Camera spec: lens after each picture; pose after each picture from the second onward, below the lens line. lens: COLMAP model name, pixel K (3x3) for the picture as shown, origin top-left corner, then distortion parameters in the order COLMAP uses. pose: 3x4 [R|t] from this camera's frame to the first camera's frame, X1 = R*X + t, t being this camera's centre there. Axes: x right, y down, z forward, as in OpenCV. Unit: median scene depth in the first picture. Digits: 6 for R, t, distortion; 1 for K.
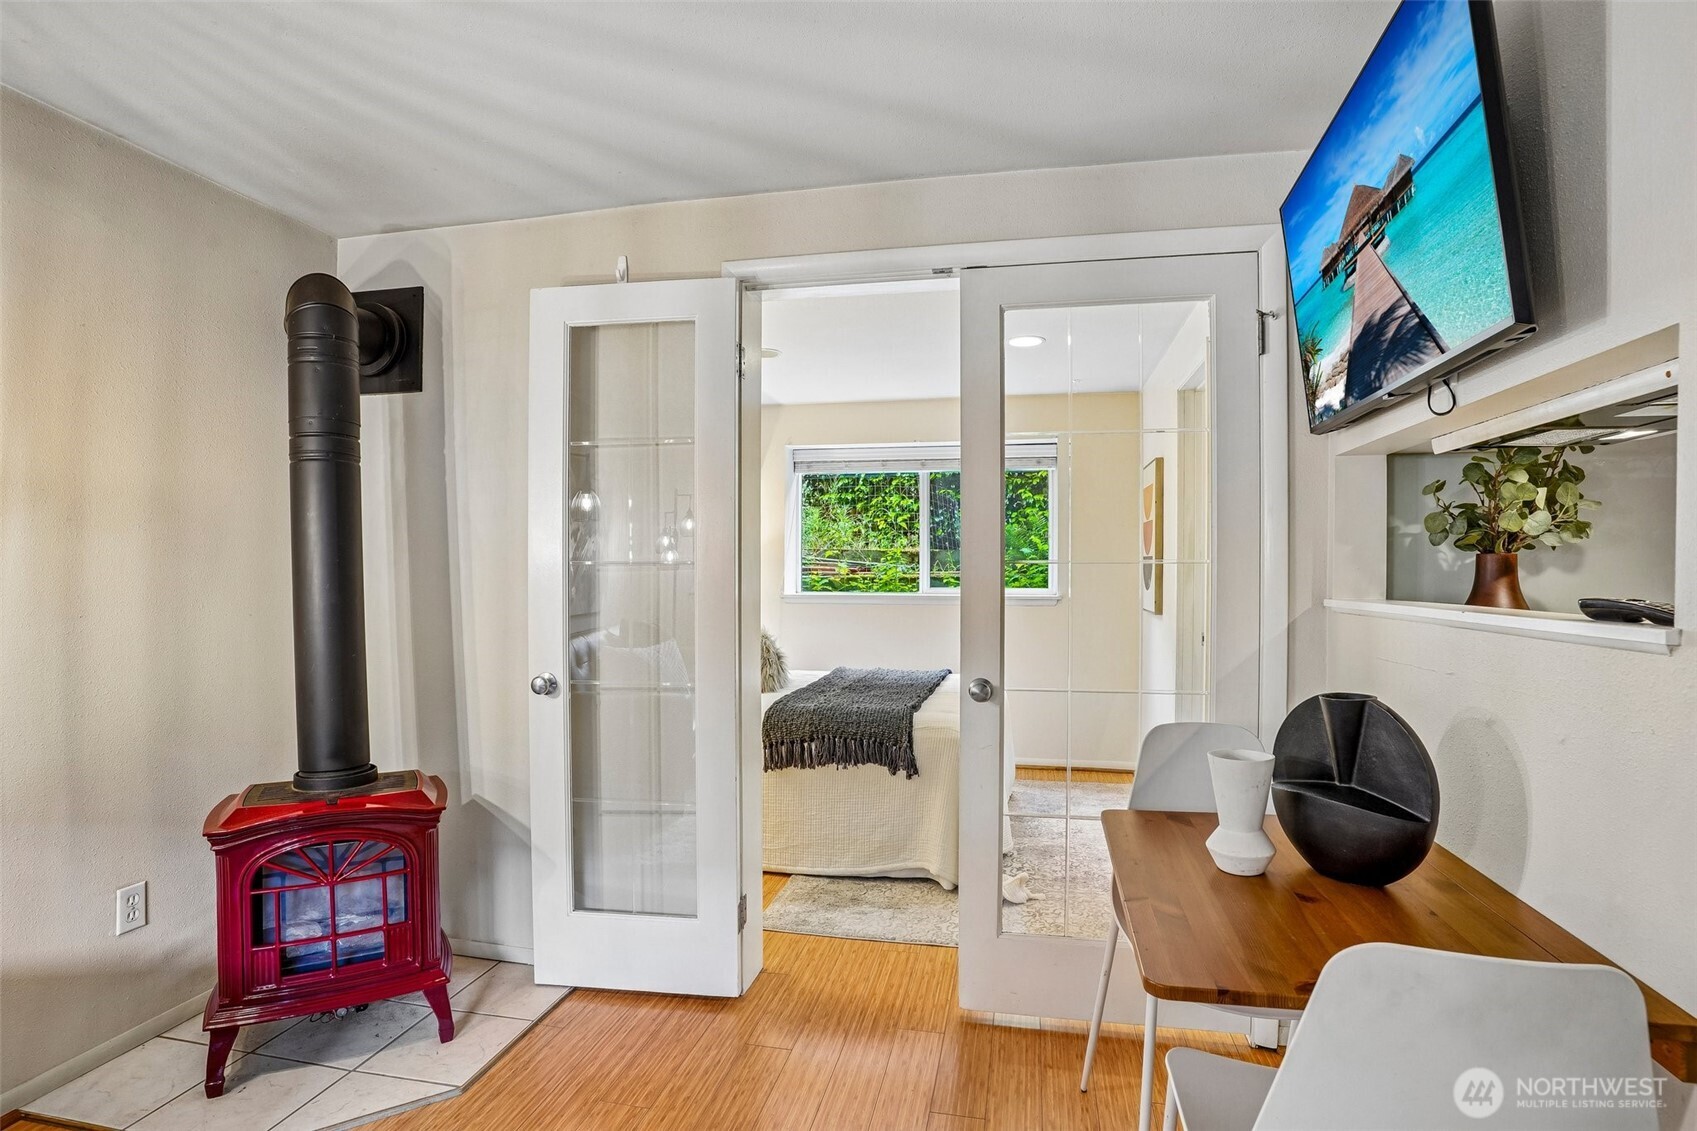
lens RADIAL K [[838.6, 0, 860.6], [0, 838.6, 580.9], [0, 0, 1]] dist [-0.078495, 0.030626]
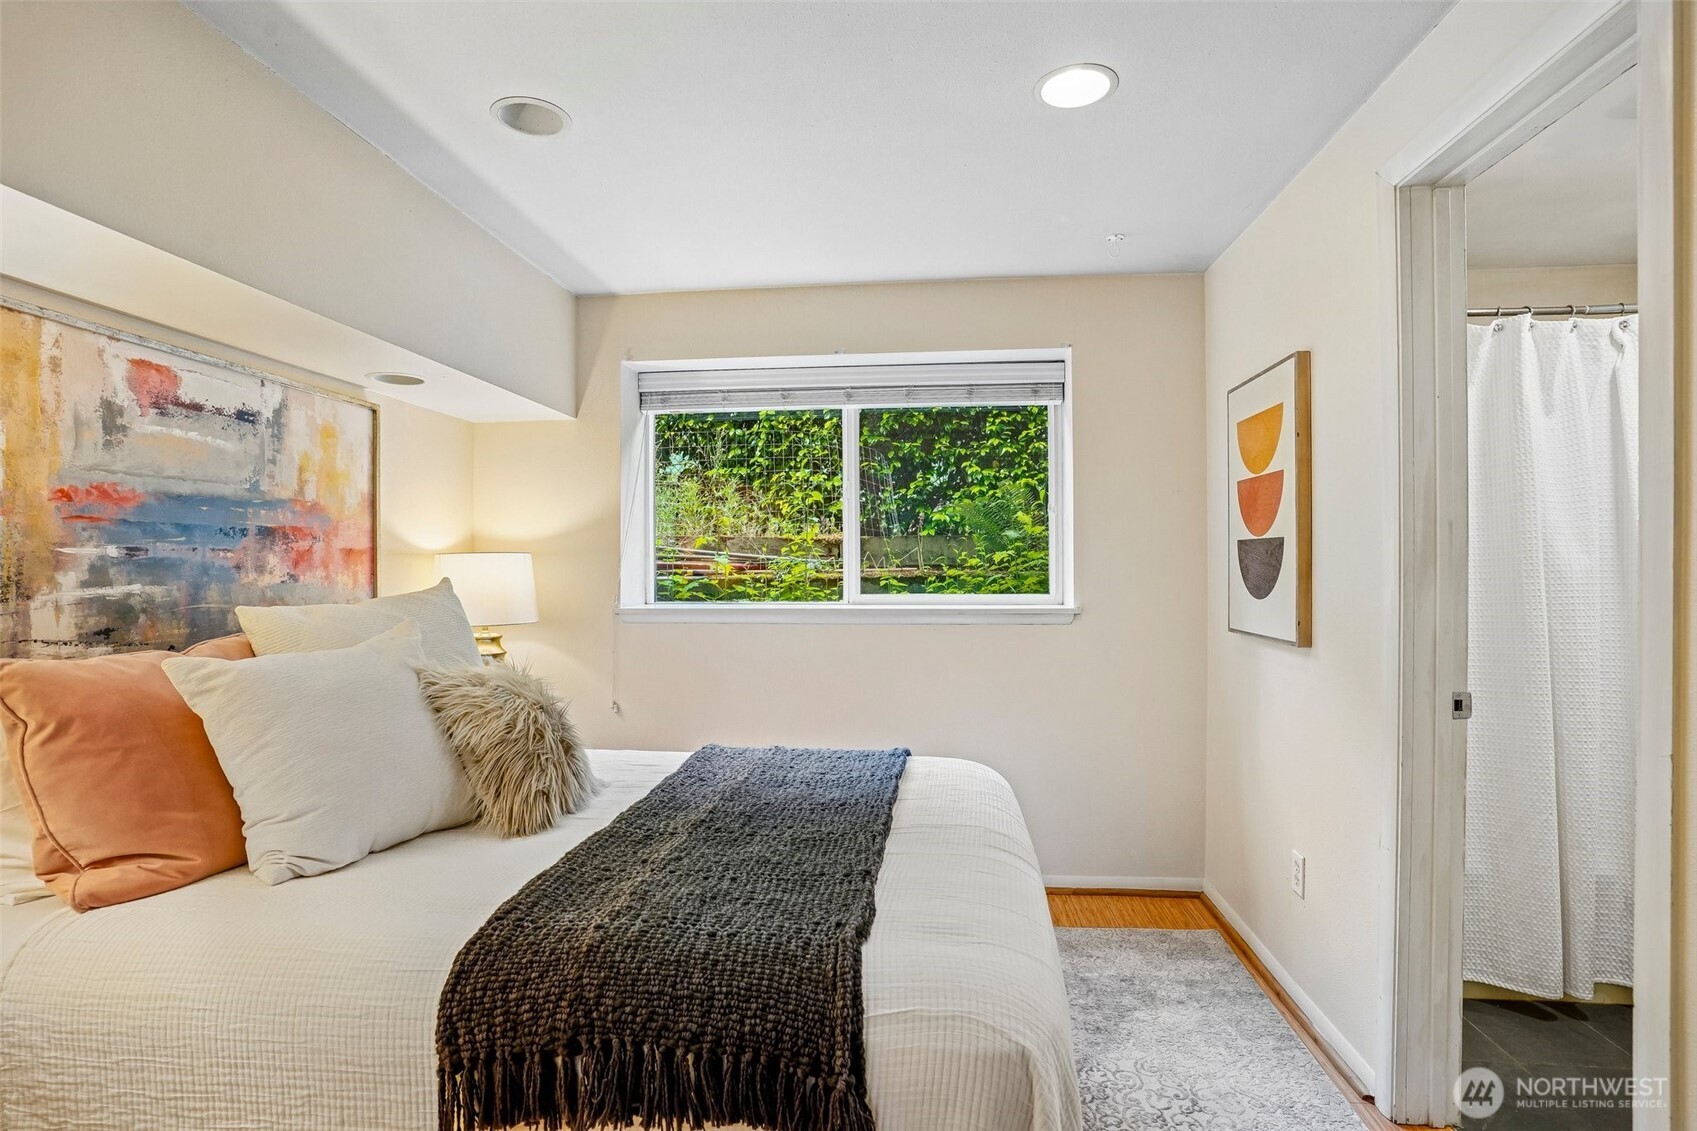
lens RADIAL K [[838.6, 0, 849.5], [0, 838.6, 580.9], [0, 0, 1]] dist [-0.078495, 0.030626]
pose [[0.995280, -0.007288, 0.096770, 0.025136], [0.007070, 0.999972, 0.002600, -0.006438], [-0.096787, -0.001903, 0.995303, 0.663573]]
